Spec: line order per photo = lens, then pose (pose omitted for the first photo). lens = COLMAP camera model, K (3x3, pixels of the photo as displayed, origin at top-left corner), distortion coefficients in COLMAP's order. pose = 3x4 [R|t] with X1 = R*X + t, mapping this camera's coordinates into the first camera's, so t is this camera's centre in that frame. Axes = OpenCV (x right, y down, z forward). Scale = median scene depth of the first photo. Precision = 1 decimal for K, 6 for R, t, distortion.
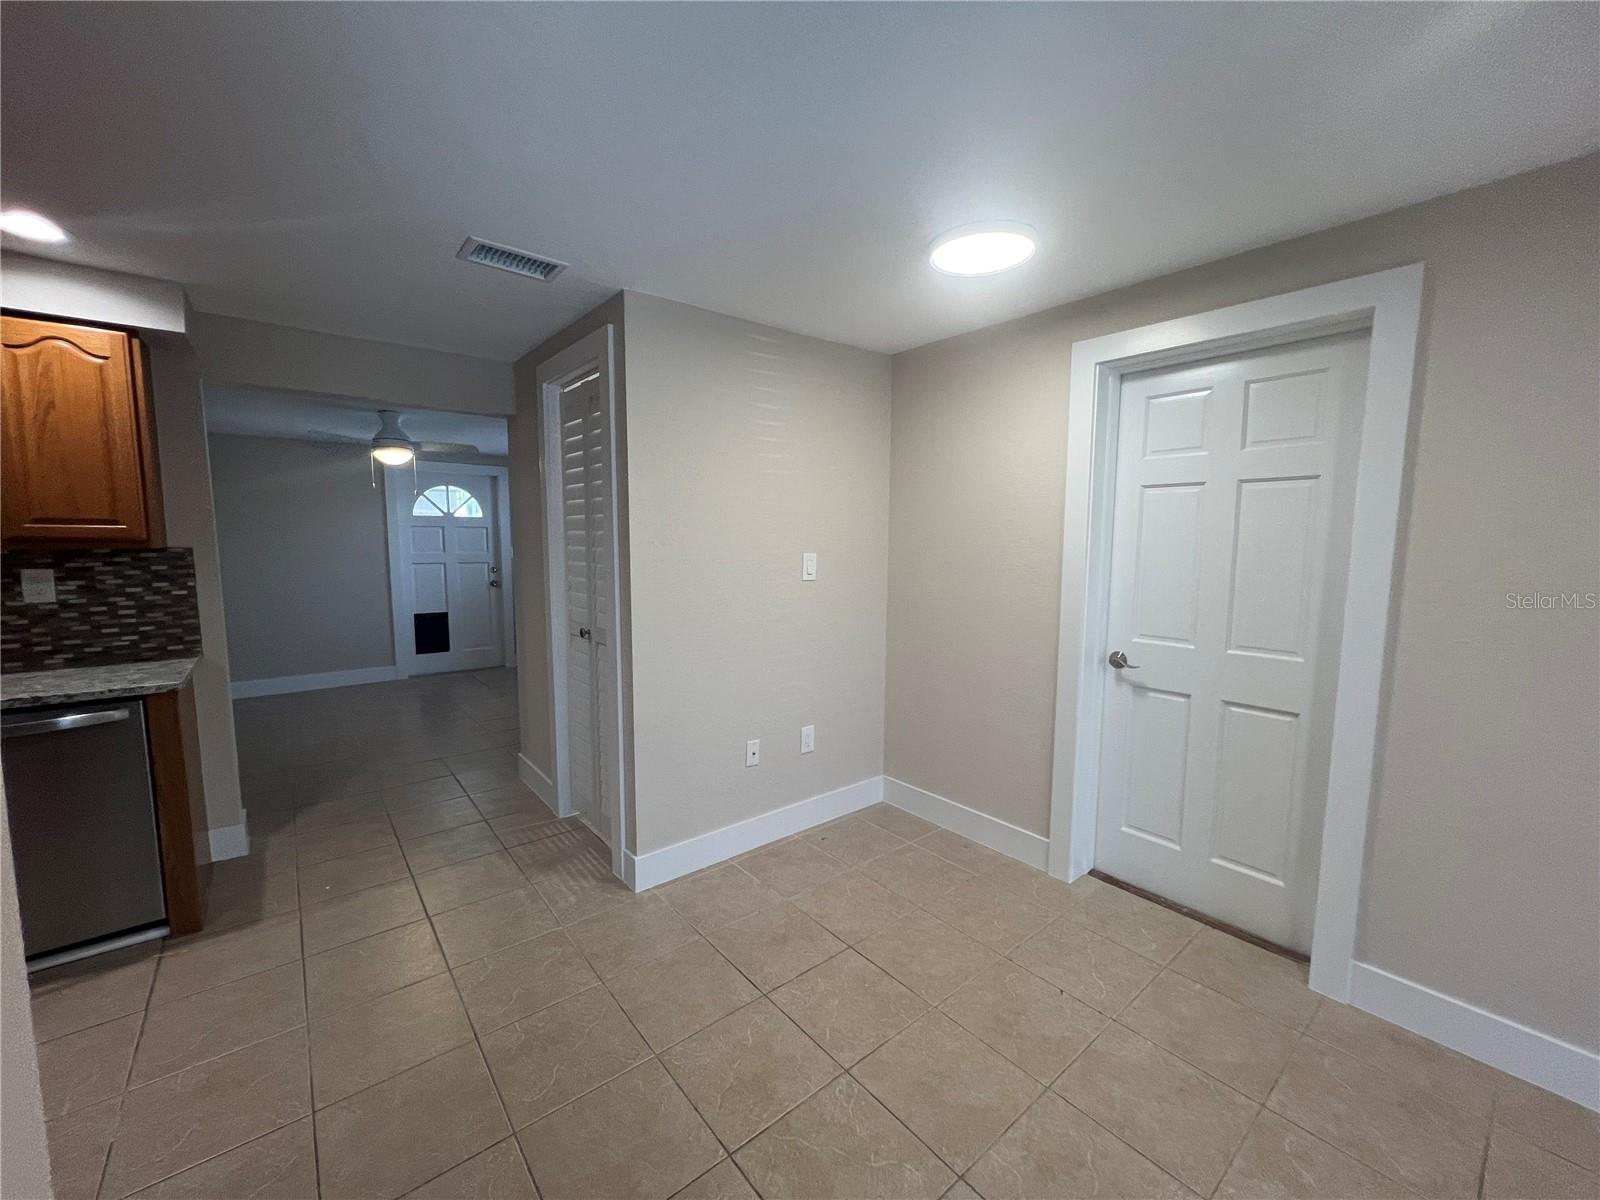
lens RADIAL K [[640.2, 0, 800.5], [0, 640.2, 597.7], [0, 0, 1]] dist [-0.002546, -0.000295]
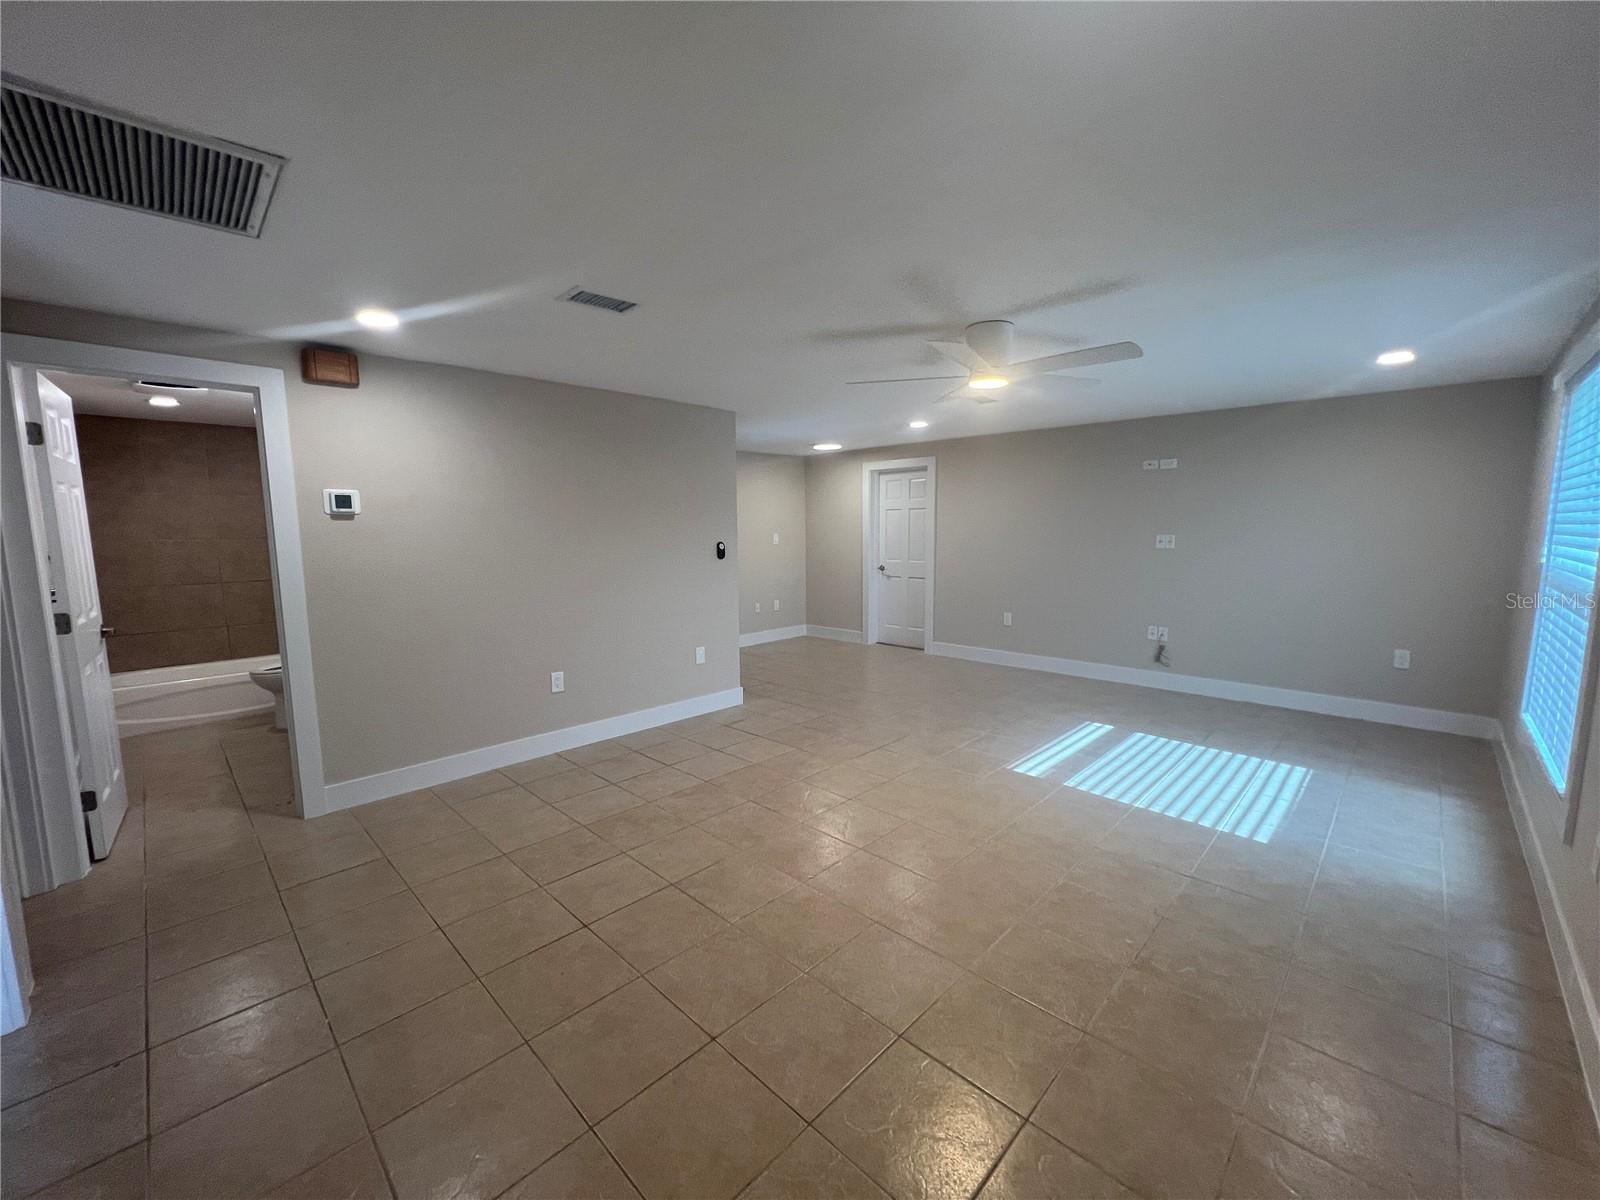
lens RADIAL K [[640.2, 0, 794.2], [0, 640.2, 602.2], [0, 0, 1]] dist [-0.002546, -0.000295]
pose [[0.994772, -0.027800, 0.098263, -0.207203], [0.025932, 0.999459, 0.020236, 0.186424], [-0.098772, -0.017582, 0.994955, -1.930902]]
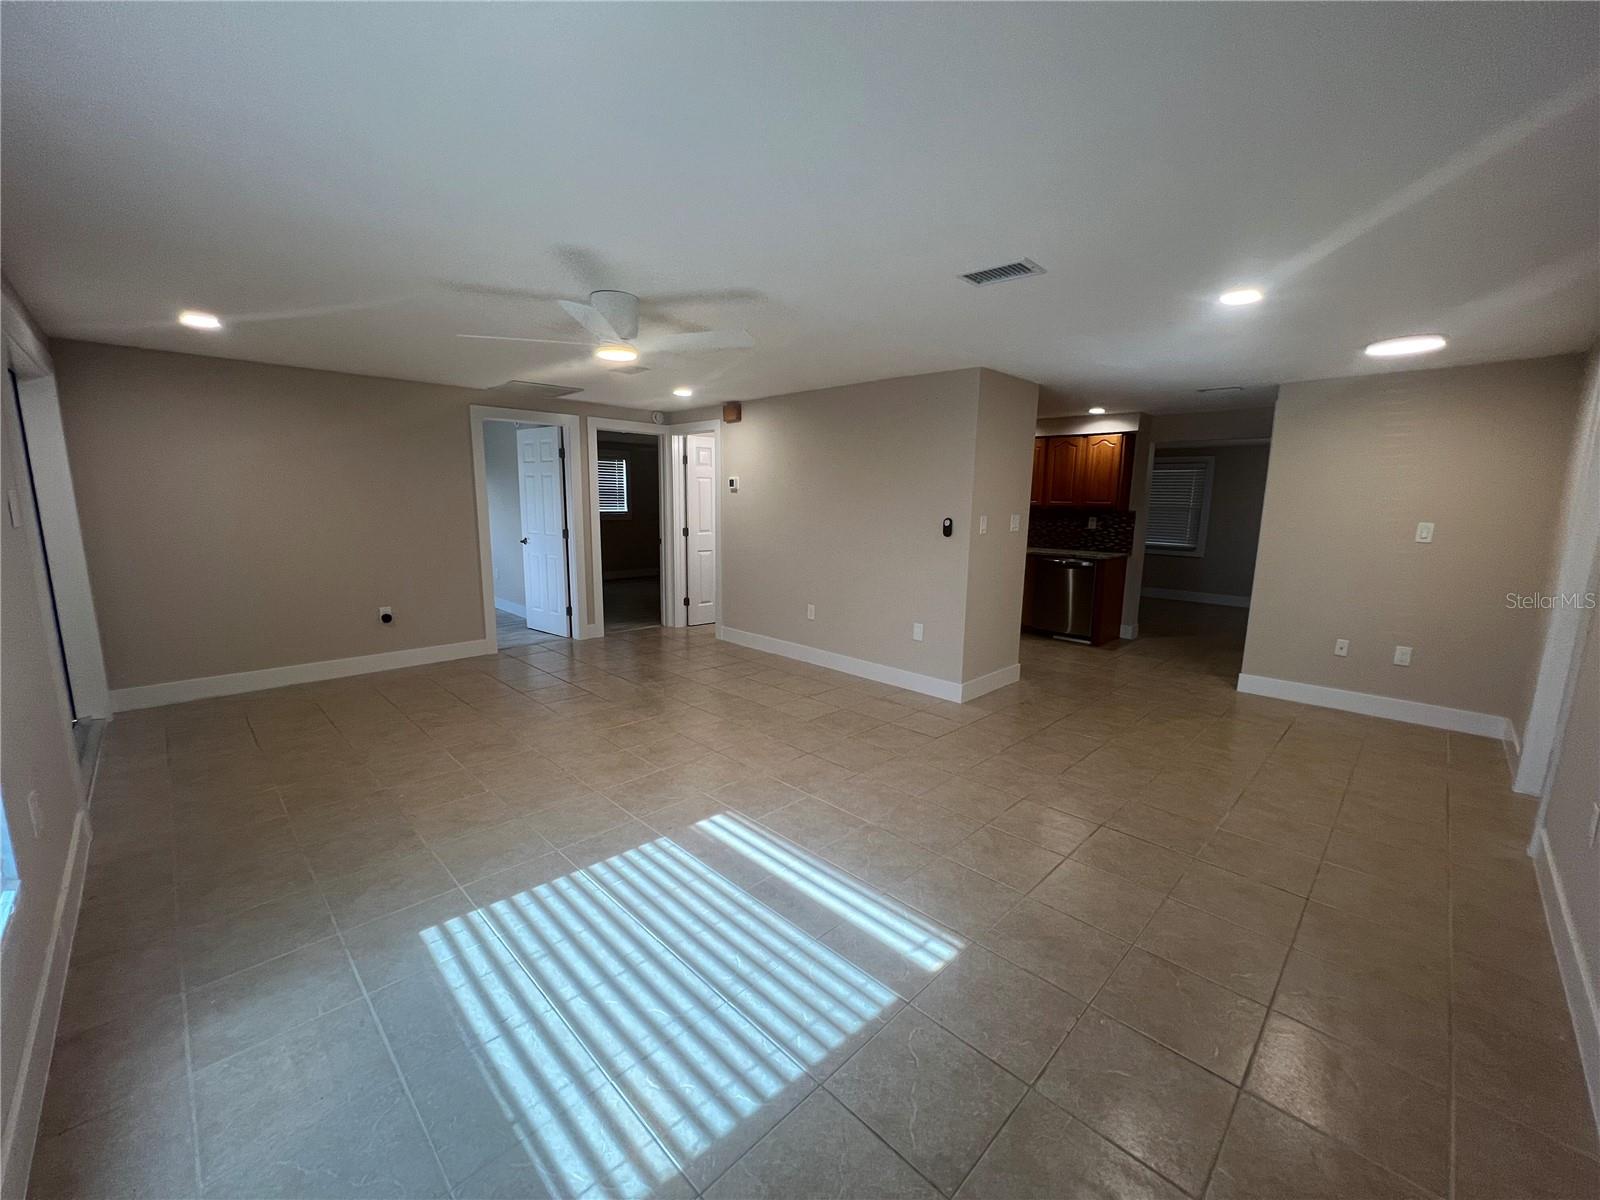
lens RADIAL K [[640.2, 0, 804.5], [0, 640.2, 602.8], [0, 0, 1]] dist [-0.002546, -0.000295]
pose [[0.097405, 0.156012, -0.982941, 1.492168], [-0.110782, 0.983199, 0.145075, 0.057595], [0.989060, 0.094761, 0.113052, -0.562367]]
